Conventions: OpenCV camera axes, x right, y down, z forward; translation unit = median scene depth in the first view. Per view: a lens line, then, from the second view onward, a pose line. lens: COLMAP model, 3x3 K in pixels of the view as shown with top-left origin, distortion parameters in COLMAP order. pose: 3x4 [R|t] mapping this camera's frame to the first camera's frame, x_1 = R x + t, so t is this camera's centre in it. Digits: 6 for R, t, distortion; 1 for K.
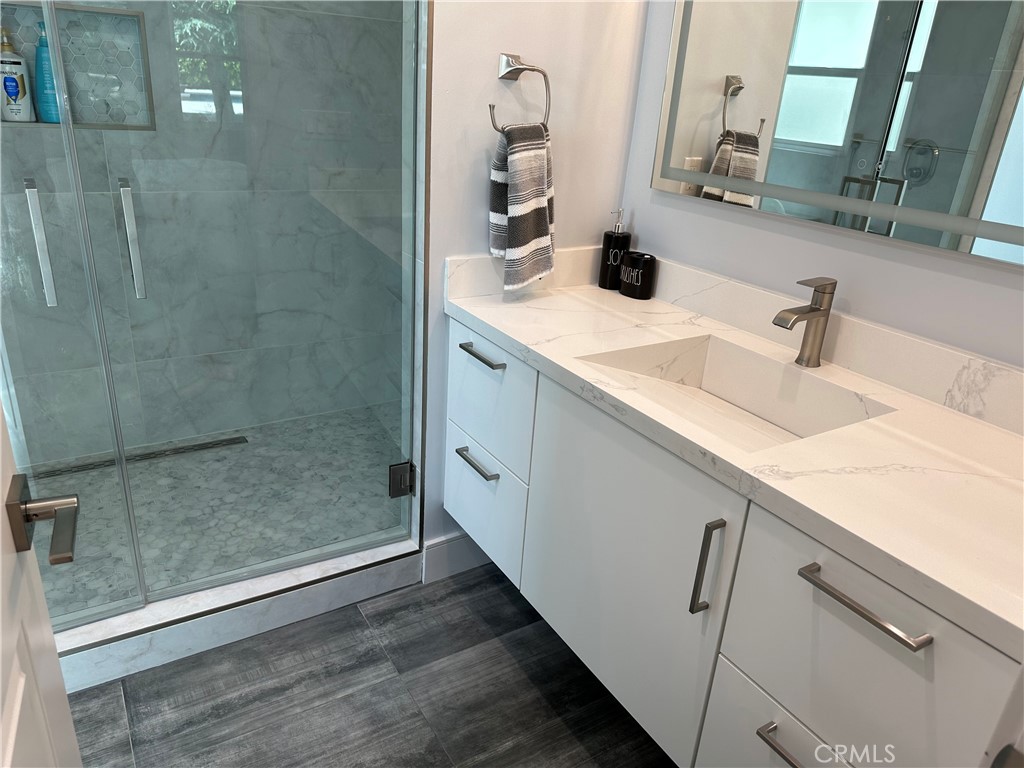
lens RADIAL K [[710.8, 0, 494.2], [0, 710.8, 387.2], [0, 0, 1]] dist [0.182477, -0.386878]
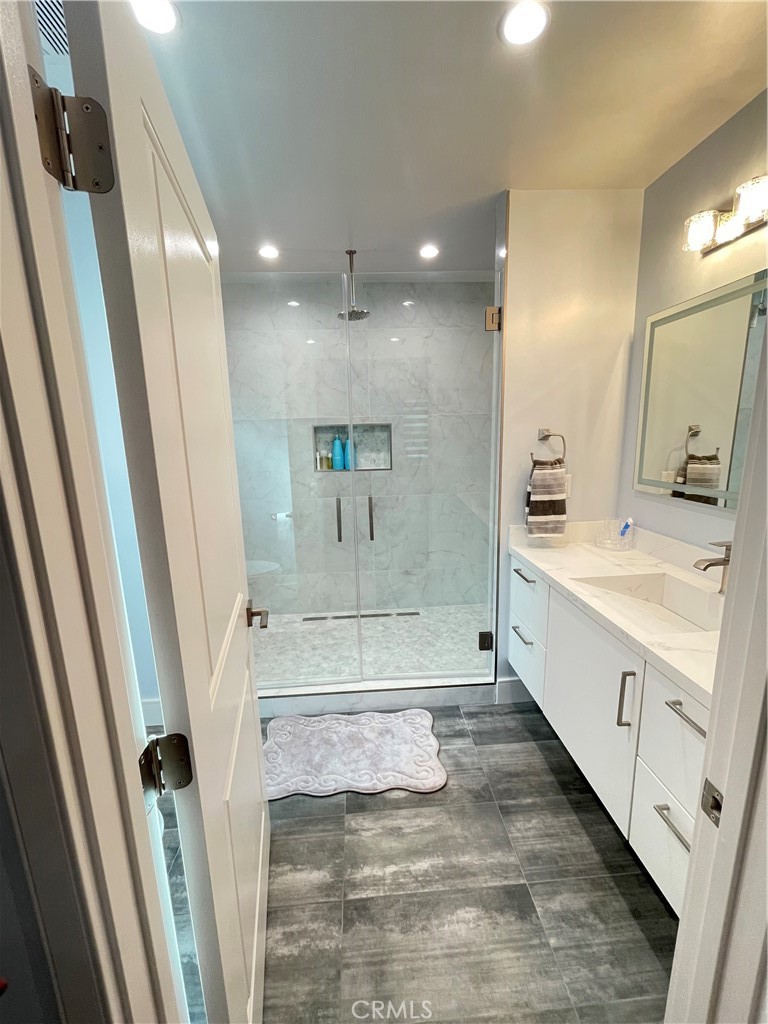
lens RADIAL K [[409.1, 0, 378.6], [0, 409.1, 511.7], [0, 0, 1]] dist [-0.002506, 0.000422]
pose [[0.881611, 0.002599, -0.471970, 0.145172], [-0.103737, 0.976599, -0.188398, 0.032878], [0.460436, 0.215055, 0.861249, -0.144684]]
